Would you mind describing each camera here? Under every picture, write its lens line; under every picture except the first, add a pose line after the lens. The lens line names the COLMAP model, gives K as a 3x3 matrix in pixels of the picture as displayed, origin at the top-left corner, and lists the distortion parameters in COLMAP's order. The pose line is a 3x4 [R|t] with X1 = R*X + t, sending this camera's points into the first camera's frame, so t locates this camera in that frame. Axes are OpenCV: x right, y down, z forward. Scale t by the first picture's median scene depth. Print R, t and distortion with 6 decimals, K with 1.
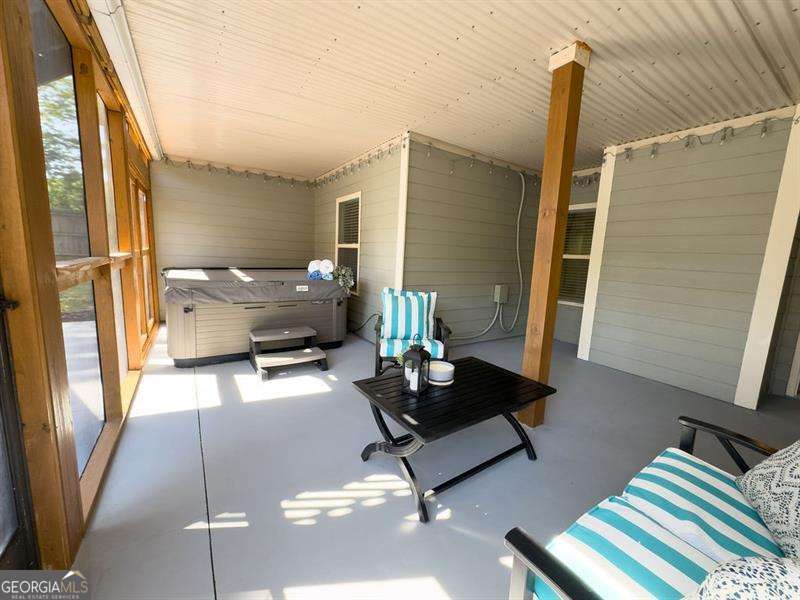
lens RADIAL K [[318.1, 0, 400.0], [0, 318.1, 300.0], [0, 0, 1]] dist [-0.000295, -0.000031]
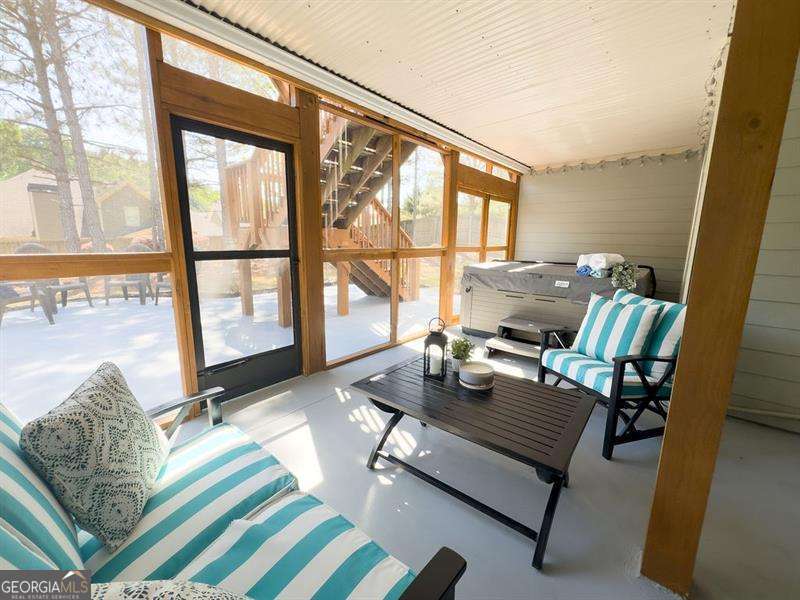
lens RADIAL K [[331.4, 0, 400.0], [0, 331.4, 300.0], [0, 0, 1]] dist [-0.000202, -0.000025]
pose [[0.283811, 0.128585, -0.950220, 0.539556], [-0.141253, 0.985763, 0.091205, -0.013552], [0.948419, 0.108337, 0.297934, 0.312529]]
